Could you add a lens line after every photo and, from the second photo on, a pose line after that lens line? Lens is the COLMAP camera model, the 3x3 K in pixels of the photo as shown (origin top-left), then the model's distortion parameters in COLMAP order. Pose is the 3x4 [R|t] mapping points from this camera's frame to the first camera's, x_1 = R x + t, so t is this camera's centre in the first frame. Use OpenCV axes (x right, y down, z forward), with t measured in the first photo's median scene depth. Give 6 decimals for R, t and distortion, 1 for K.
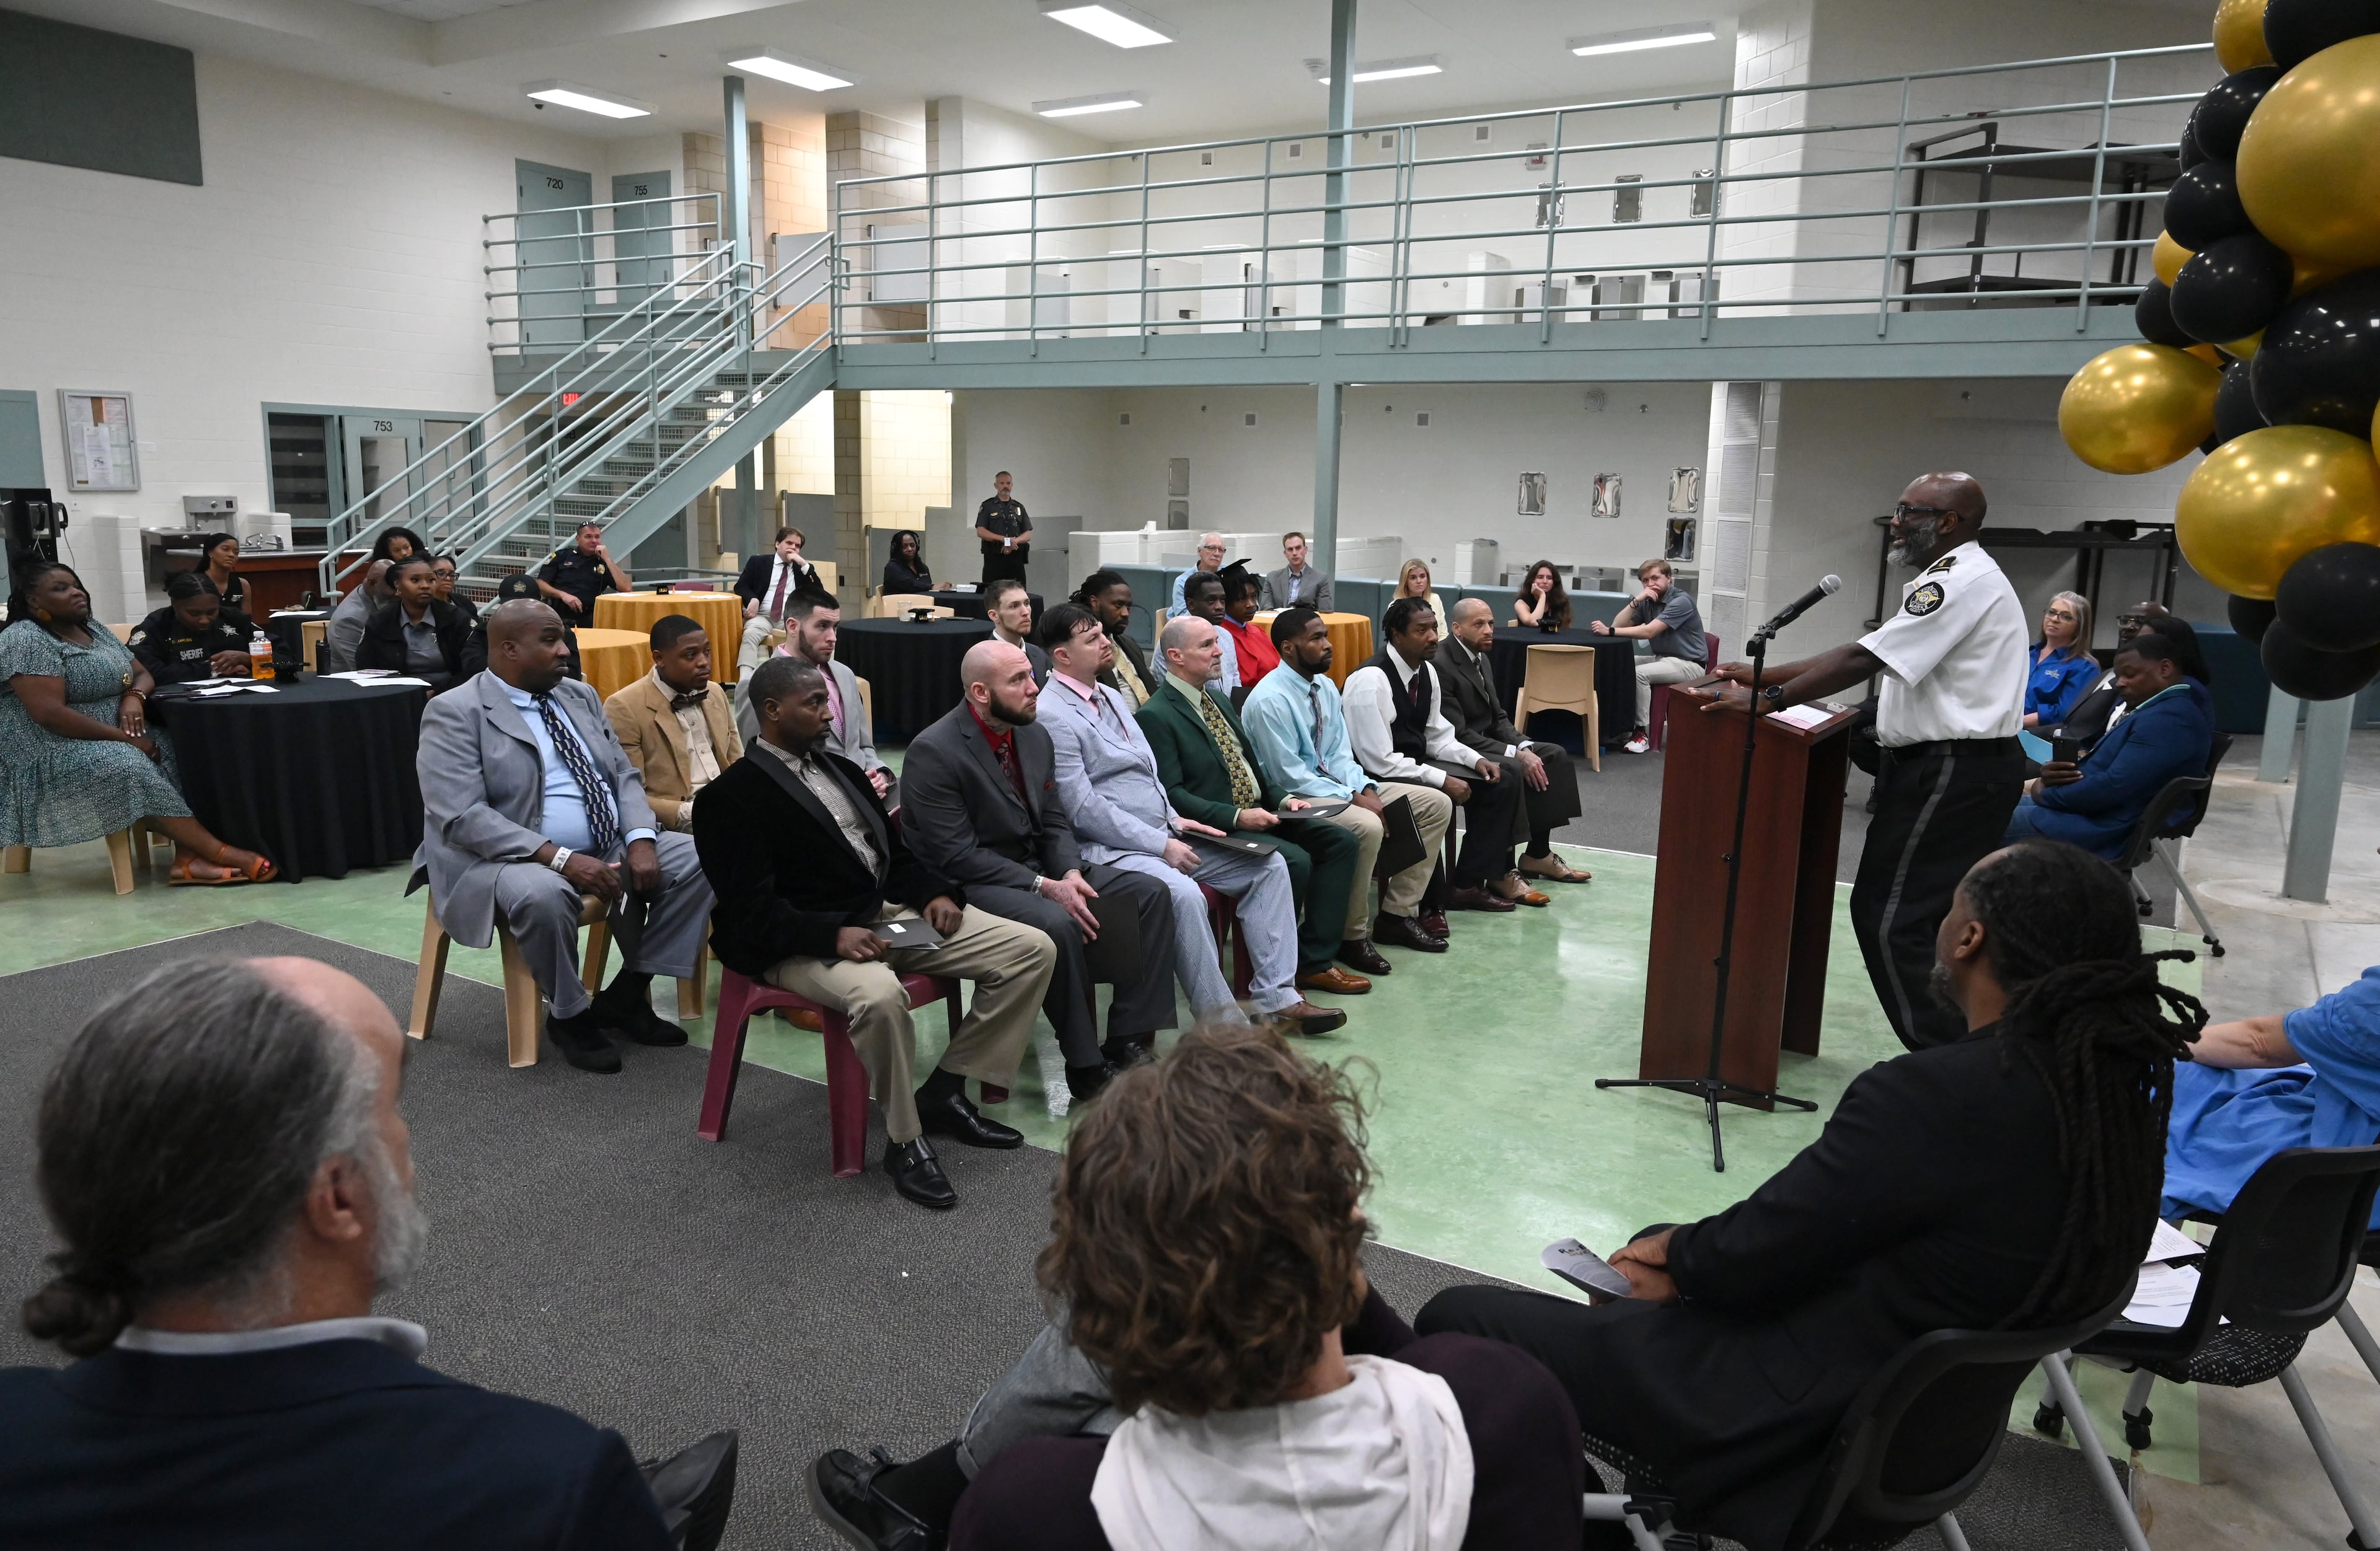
lens RADIAL K [[1633.0, 0, 1190.0], [0, 1633.0, 775.5], [0, 0, 1]] dist [0.000425, 0.000022]
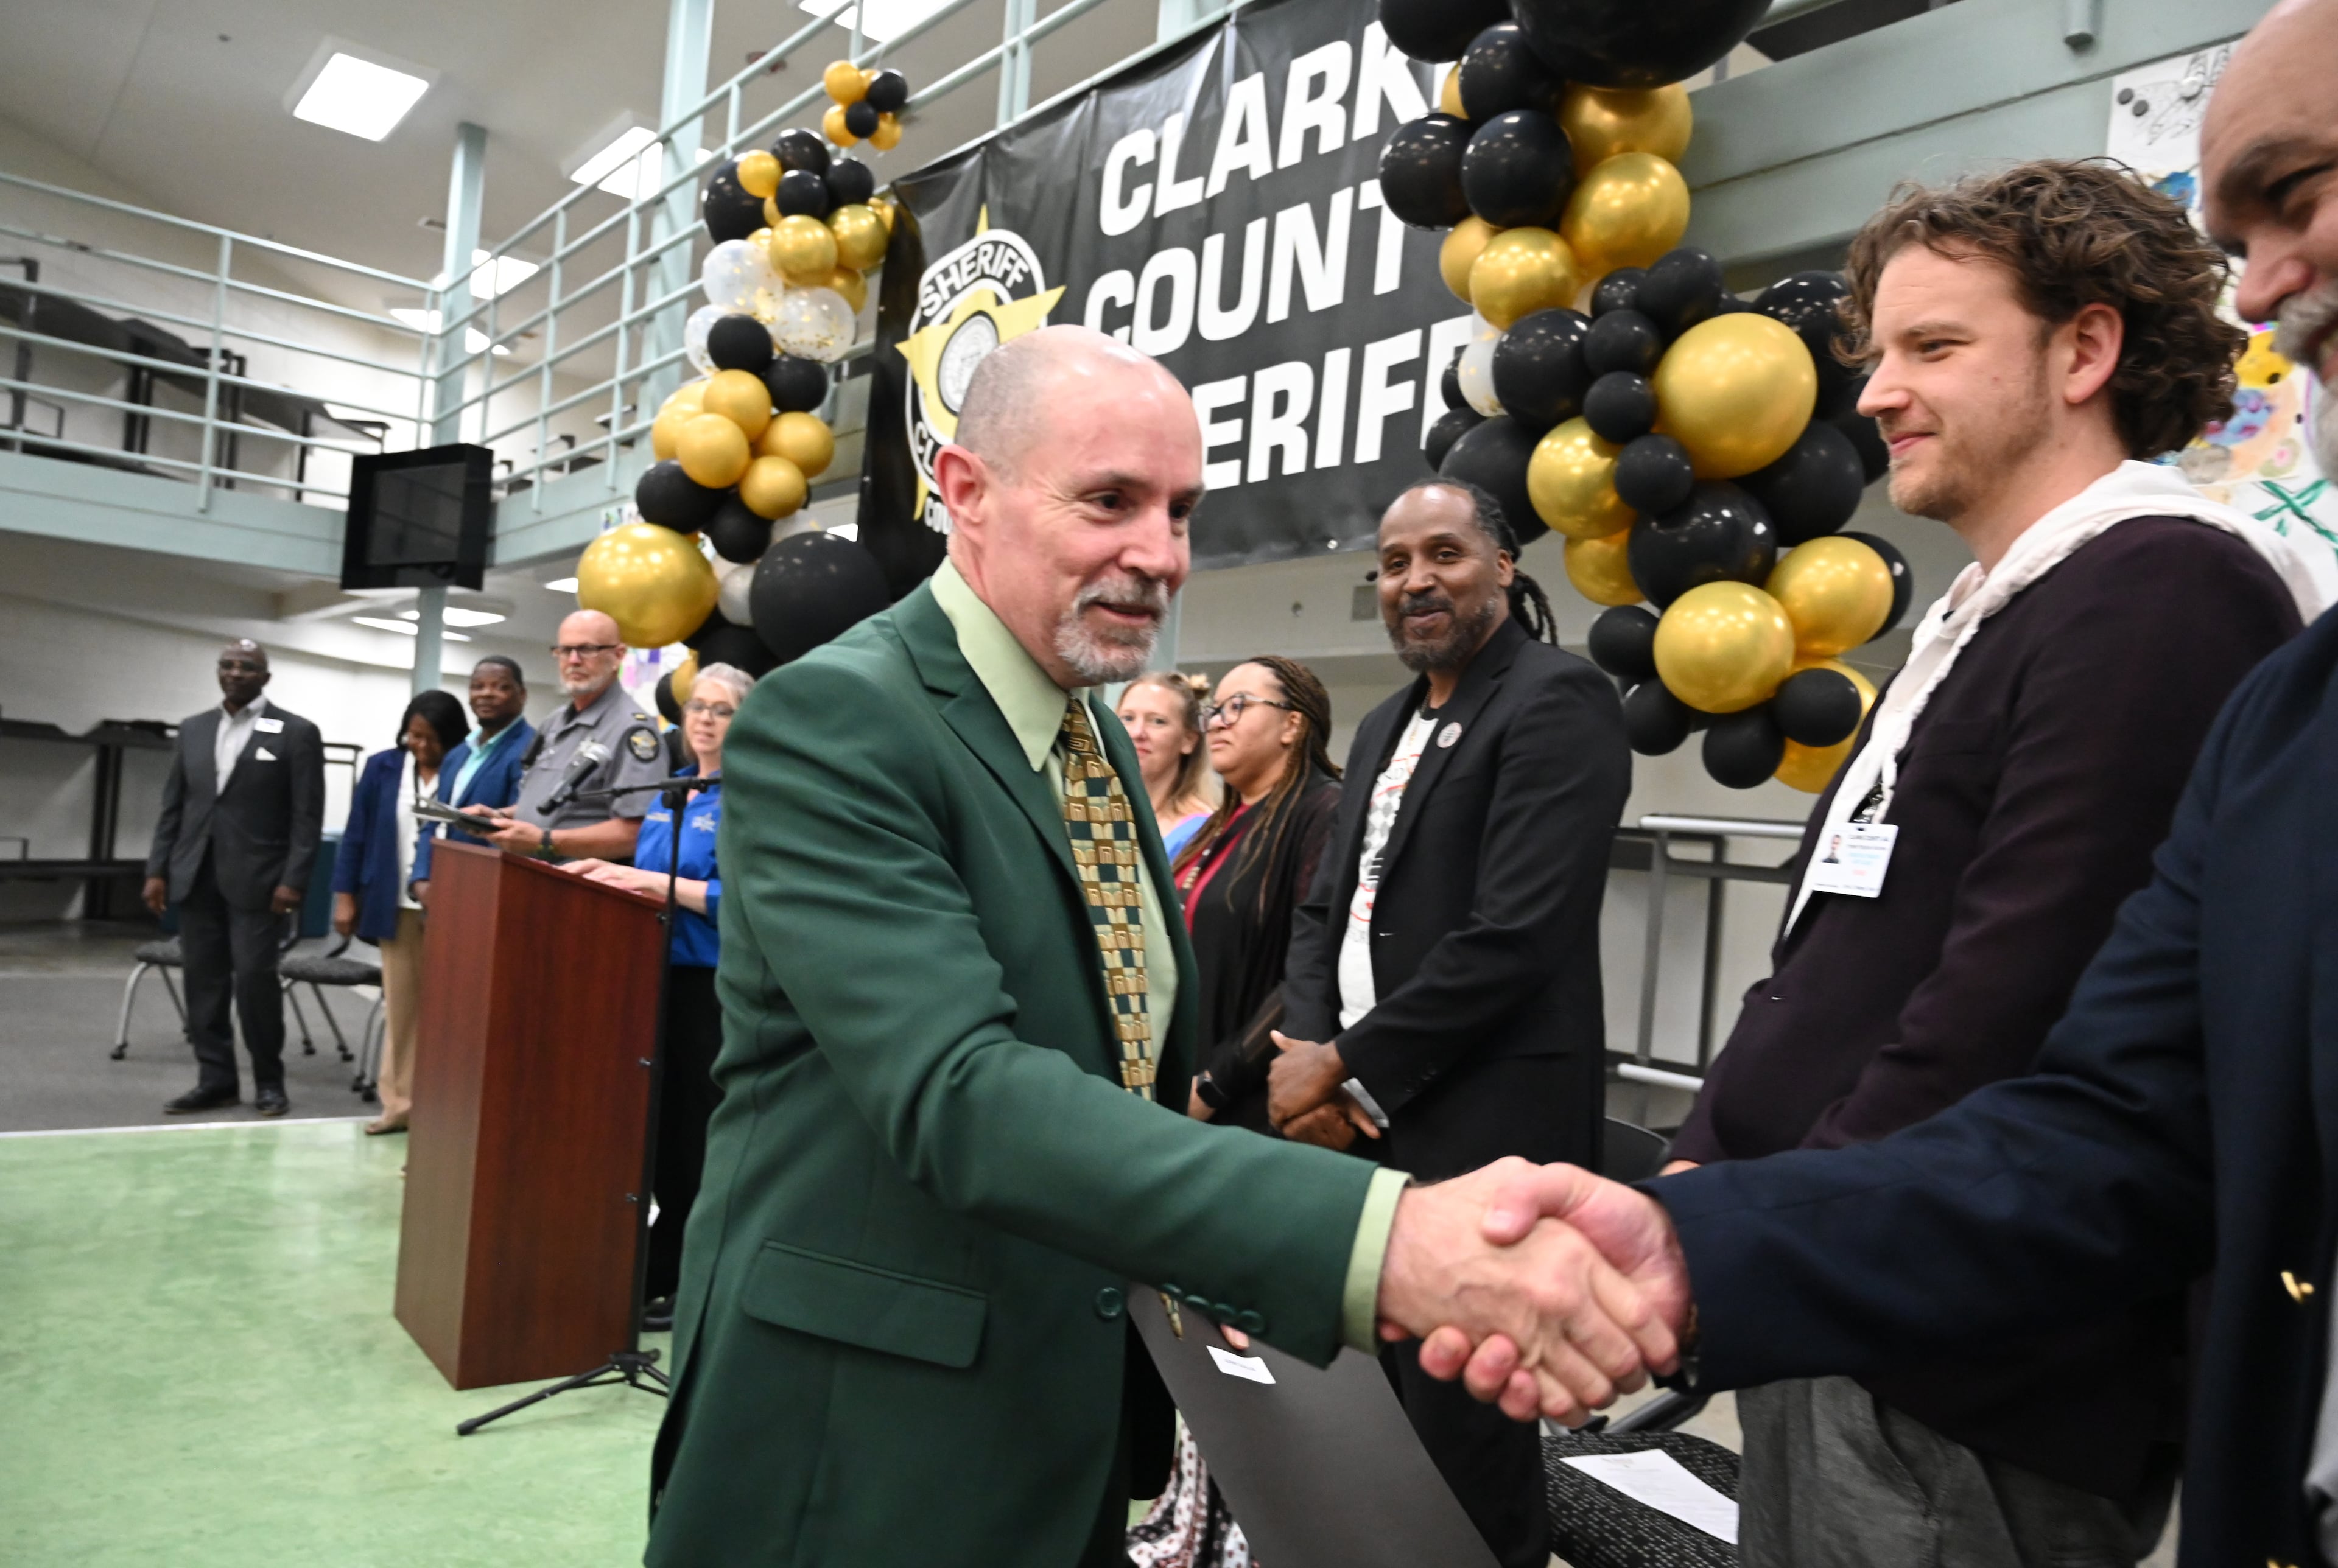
lens RADIAL K [[1633.9, 0, 1169.0], [0, 1633.9, 784.0], [0, 0, 1]] dist [-0.003667, -0.000788]
pose [[0.325942, 0.030875, 0.944885, -0.279225], [0.100026, 0.992730, -0.066942, -0.000440], [-0.940083, 0.116332, 0.320484, 0.384852]]
